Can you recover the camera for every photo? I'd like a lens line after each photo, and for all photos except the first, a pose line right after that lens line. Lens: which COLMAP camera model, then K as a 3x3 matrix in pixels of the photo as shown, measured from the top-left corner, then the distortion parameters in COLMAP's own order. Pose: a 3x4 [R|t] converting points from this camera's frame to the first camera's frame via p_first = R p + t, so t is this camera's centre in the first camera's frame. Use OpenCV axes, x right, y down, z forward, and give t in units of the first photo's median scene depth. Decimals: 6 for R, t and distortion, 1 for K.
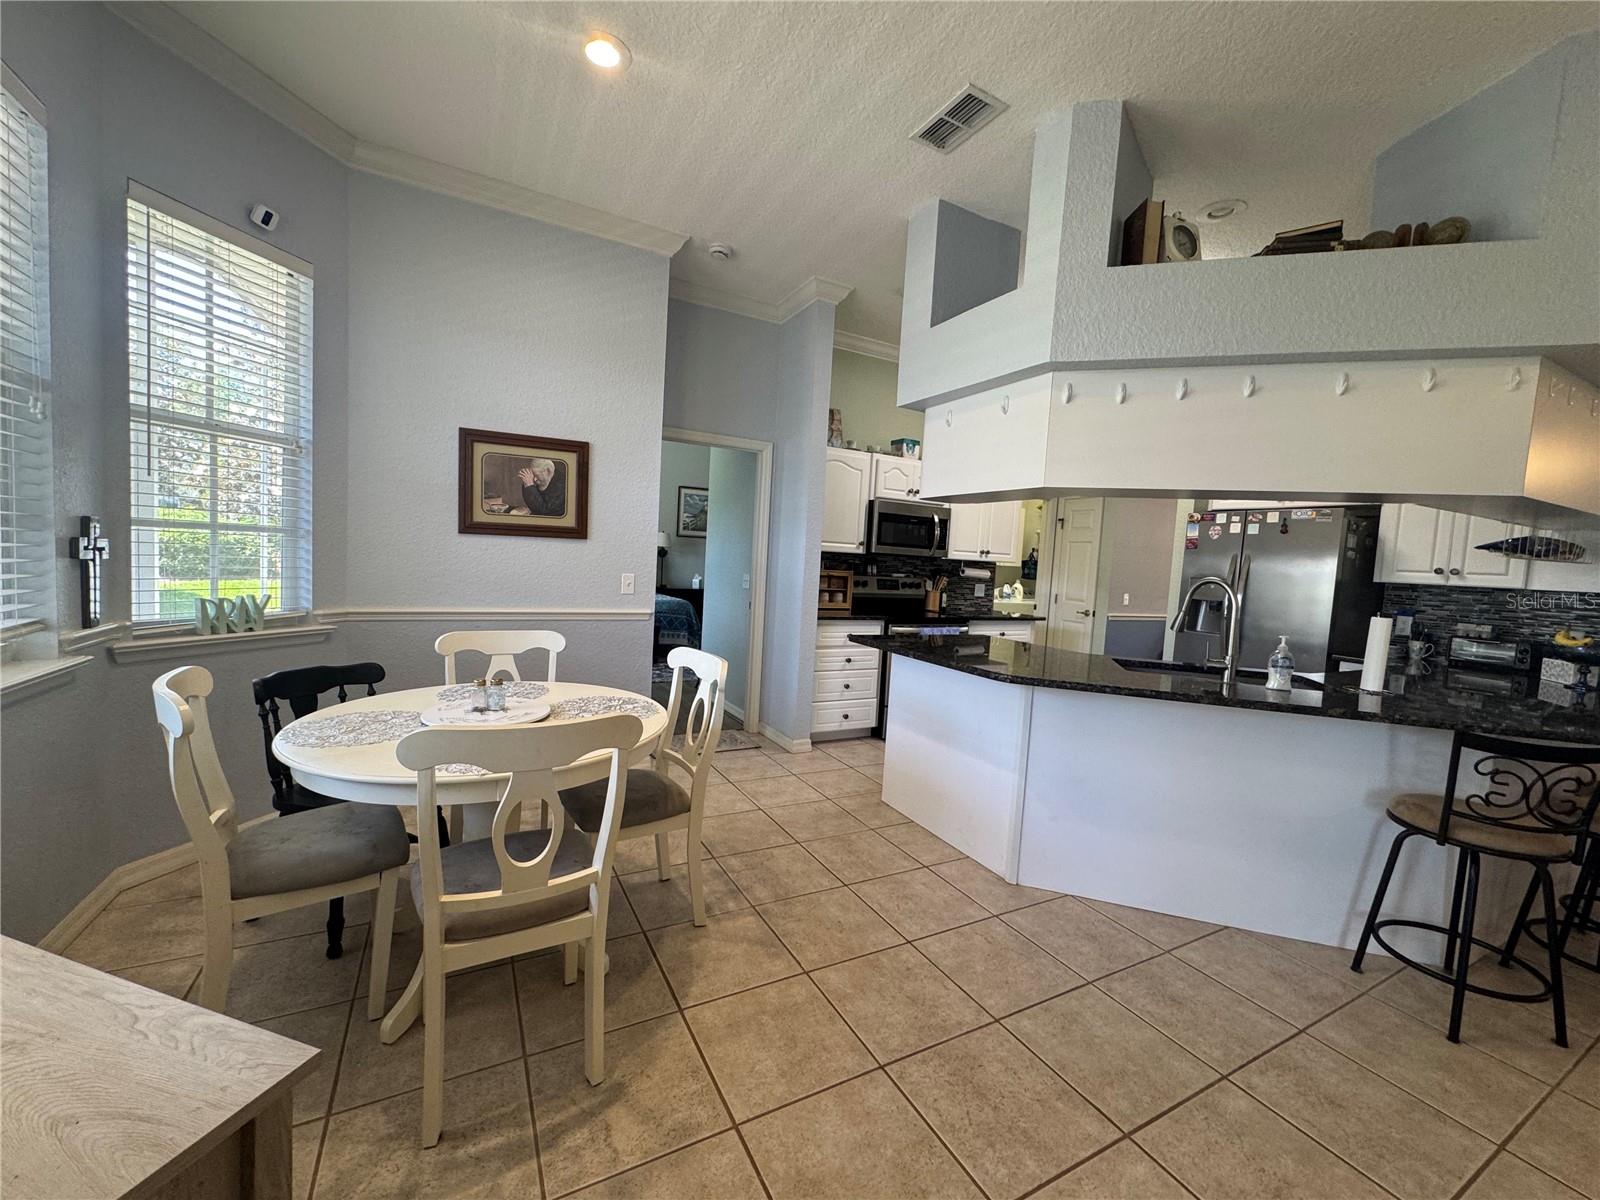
lens RADIAL K [[640.2, 0, 805.8], [0, 640.2, 598.4], [0, 0, 1]] dist [-0.003661, -0.000653]
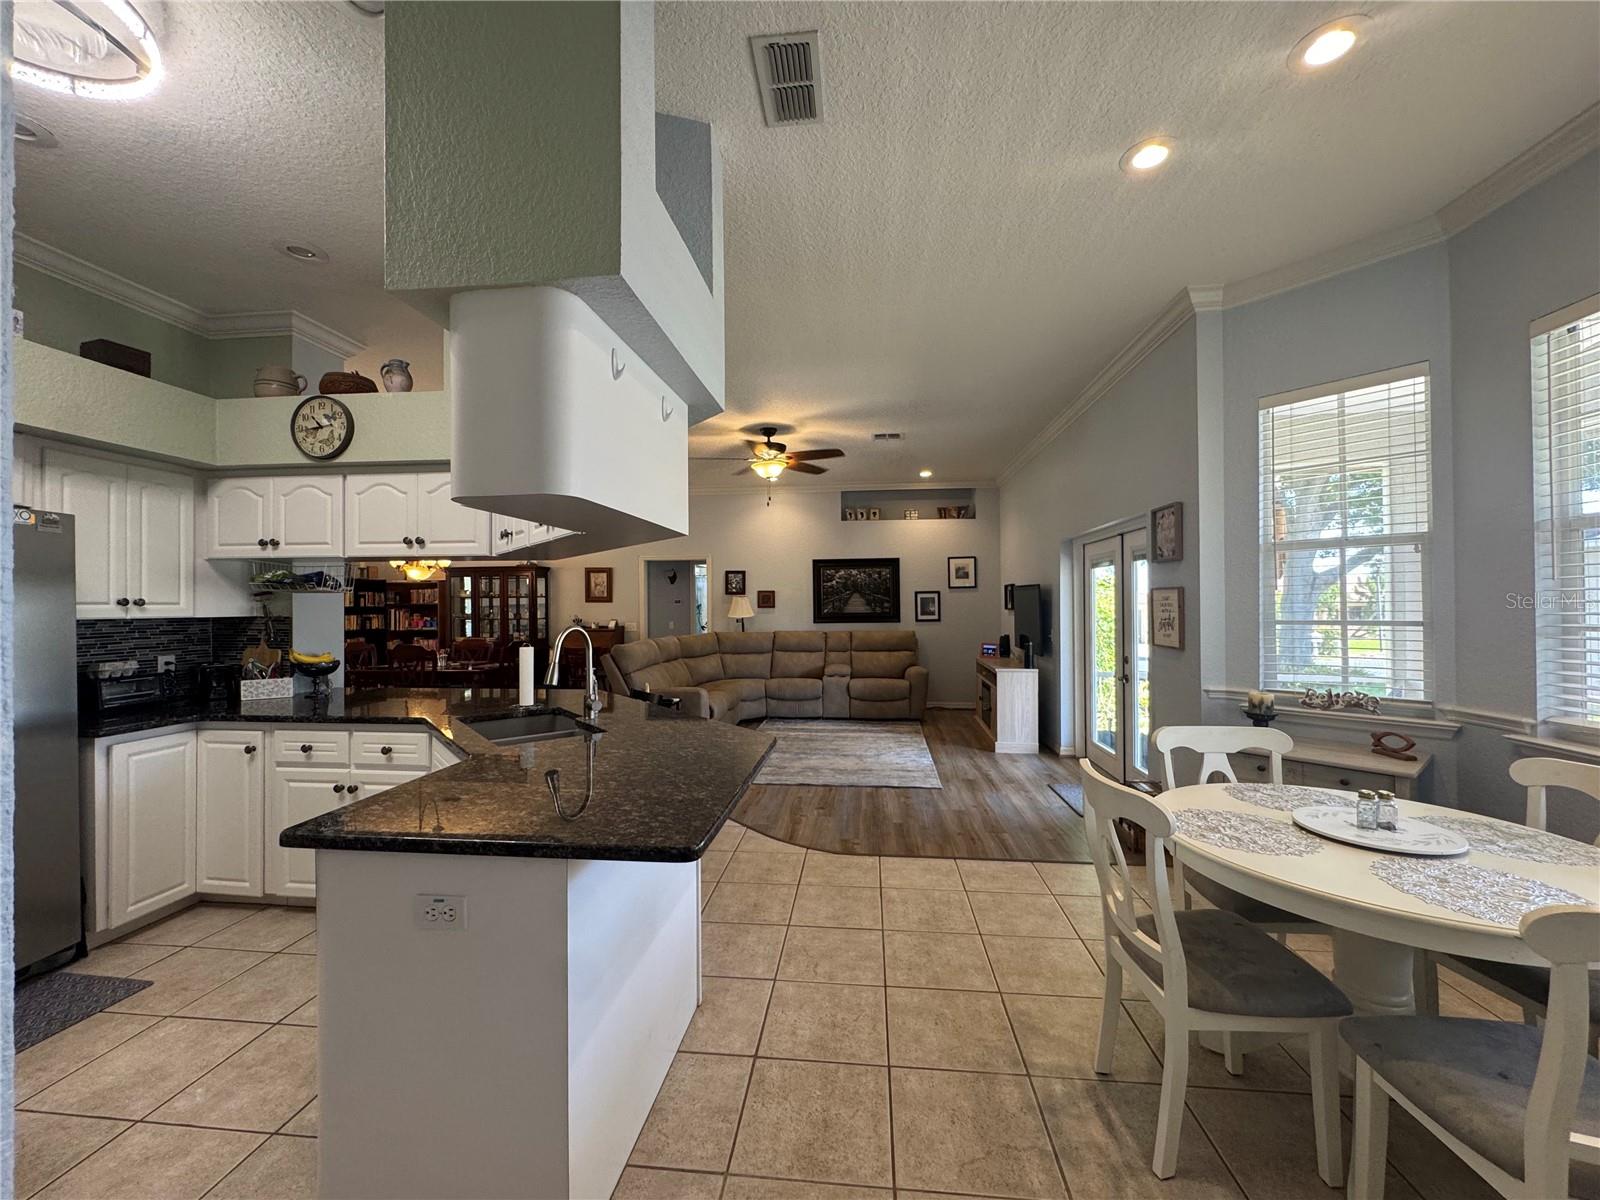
lens RADIAL K [[640.2, 0, 793.0], [0, 640.2, 599.6], [0, 0, 1]] dist [-0.003661, -0.000653]
pose [[-0.816168, -0.047253, 0.575880, -0.225694], [-0.002435, 0.996923, 0.078350, -0.141243], [-0.577810, 0.062545, -0.813771, 1.476124]]
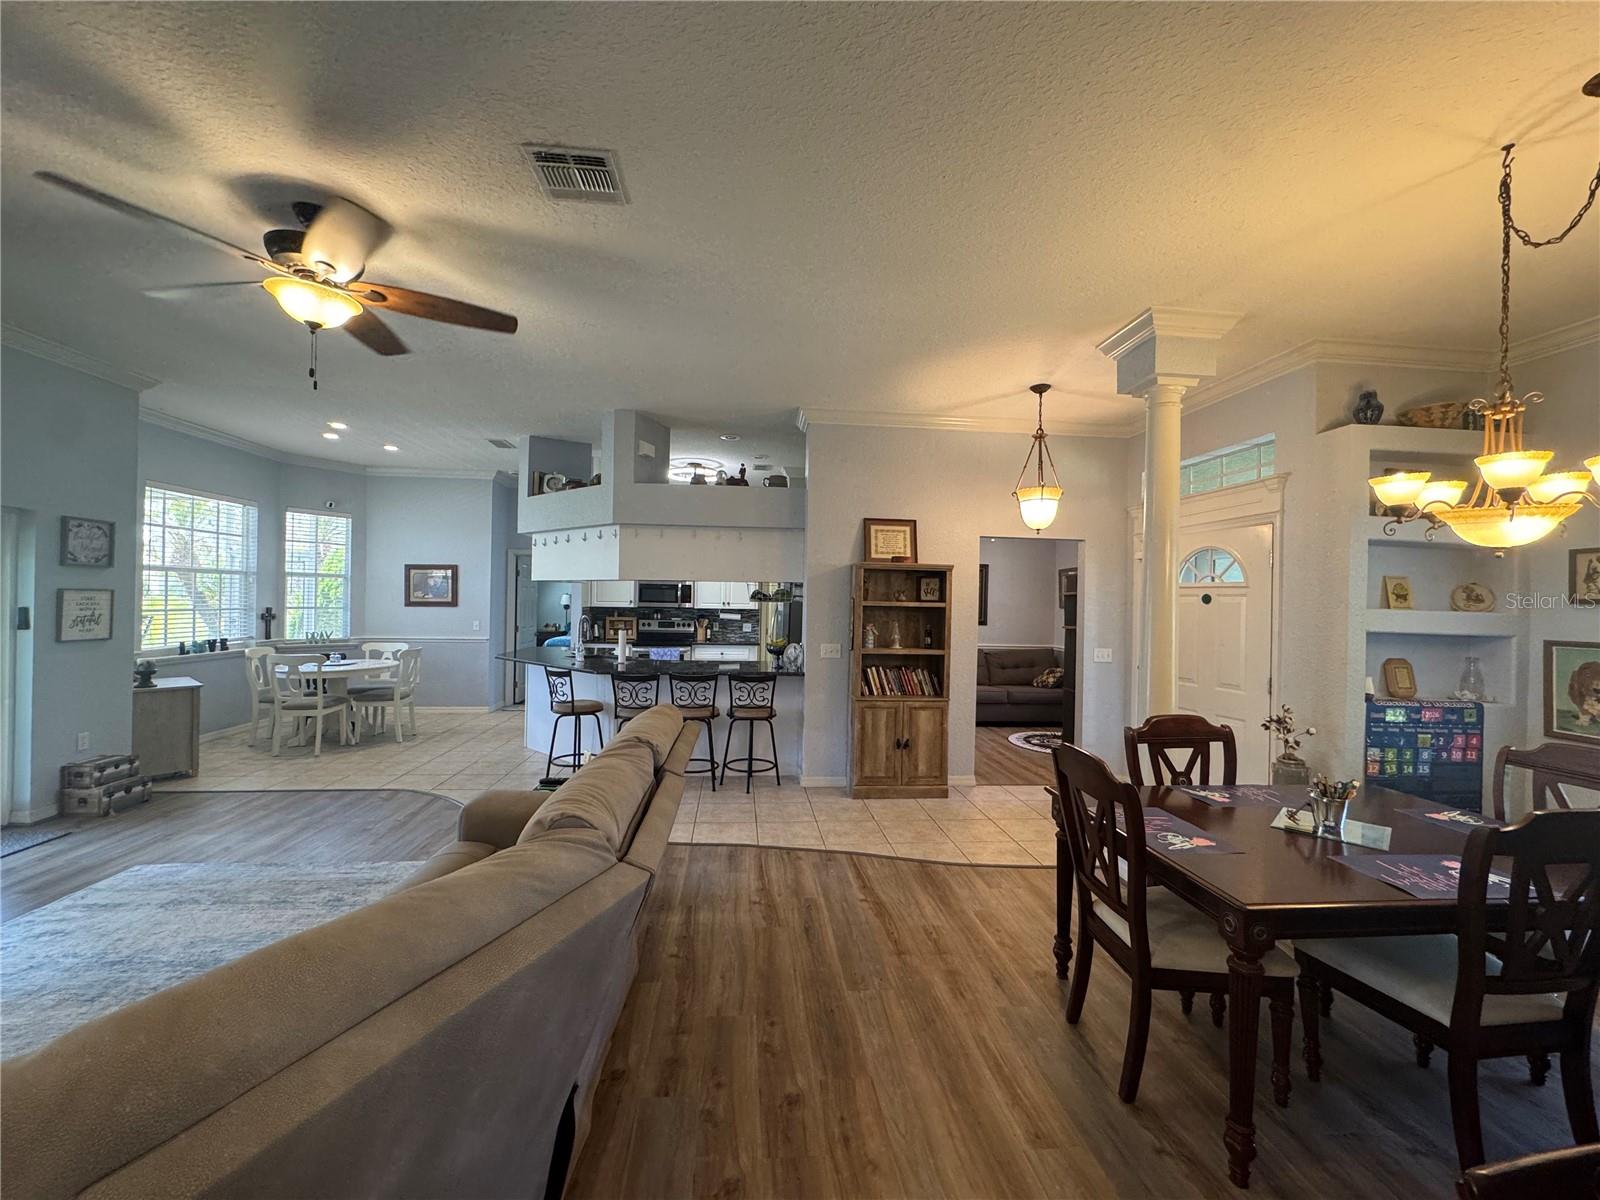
lens RADIAL K [[640.2, 0, 802.6], [0, 640.2, 600.3], [0, 0, 1]] dist [-0.003661, -0.000653]
pose [[0.920810, -0.038350, -0.388122, 2.064210], [0.008247, 0.996846, -0.078930, 0.093339], [0.389925, 0.069479, 0.918222, -0.758812]]
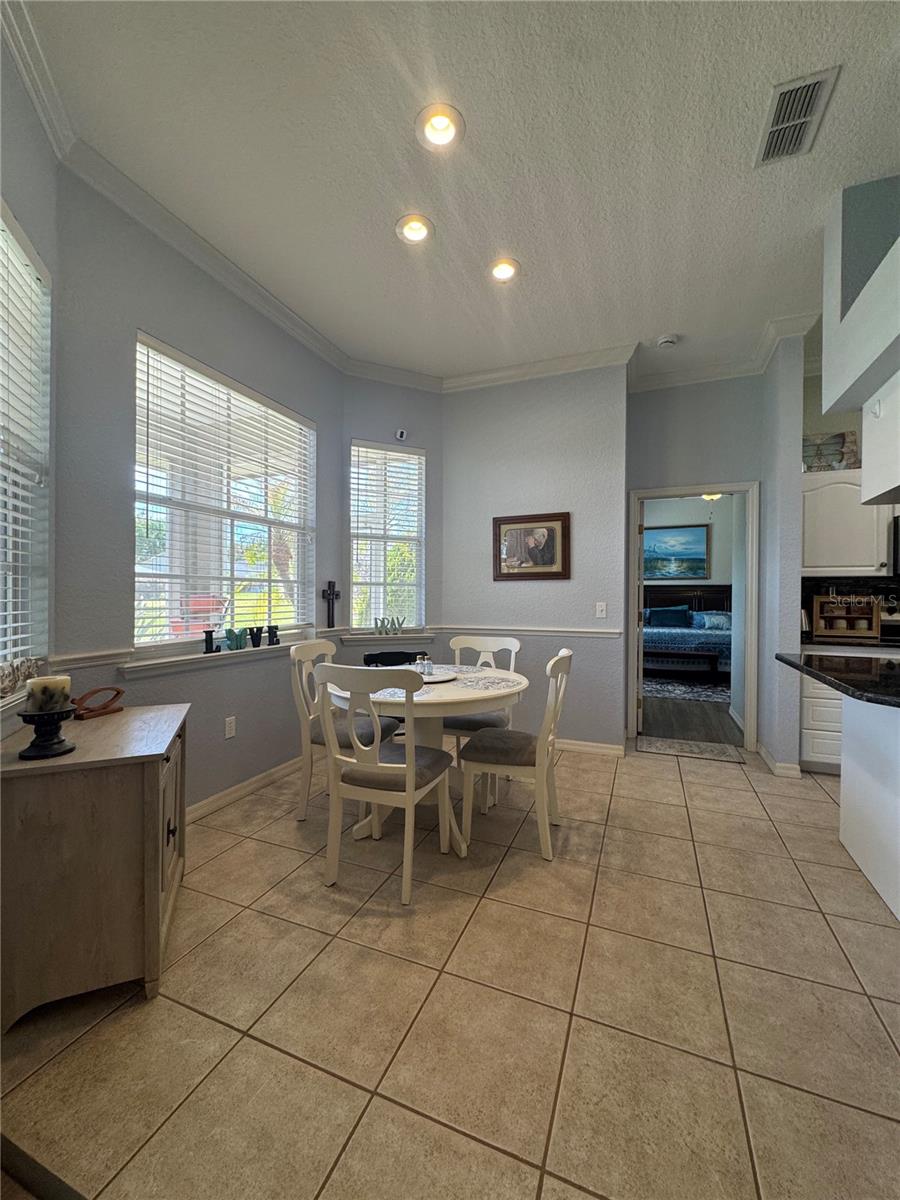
lens RADIAL K [[480.1, 0, 448.1], [0, 480.1, 598.2], [0, 0, 1]] dist [-0.003661, -0.000653]
pose [[0.627664, -0.049208, -0.776928, 0.385070], [-0.020154, 0.996639, -0.079406, 0.048671], [0.778223, 0.065498, 0.624563, 0.154354]]
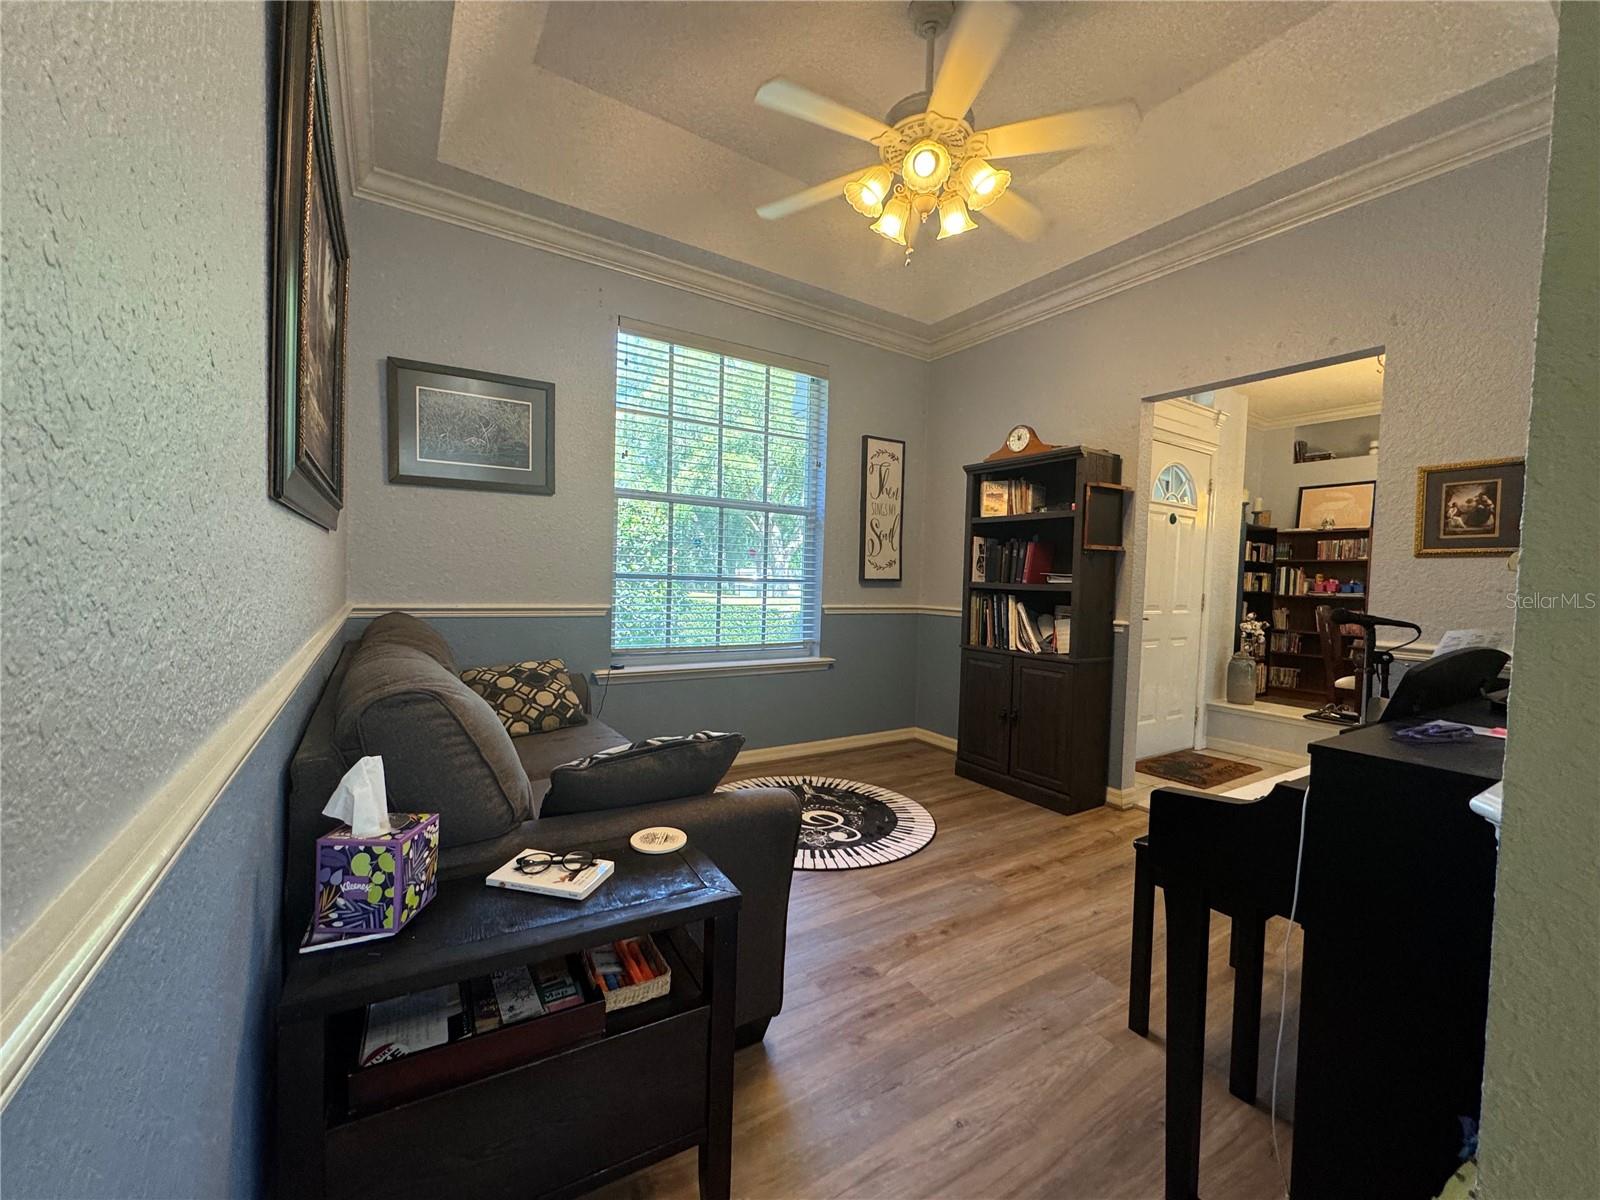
lens RADIAL K [[640.2, 0, 807.0], [0, 640.2, 590.5], [0, 0, 1]] dist [-0.003661, -0.000653]
pose [[-0.083402, -0.078501, 0.993419, 1.024560], [0.032369, 0.996153, 0.081434, -0.002593], [-0.995990, 0.038948, -0.080540, 2.025108]]
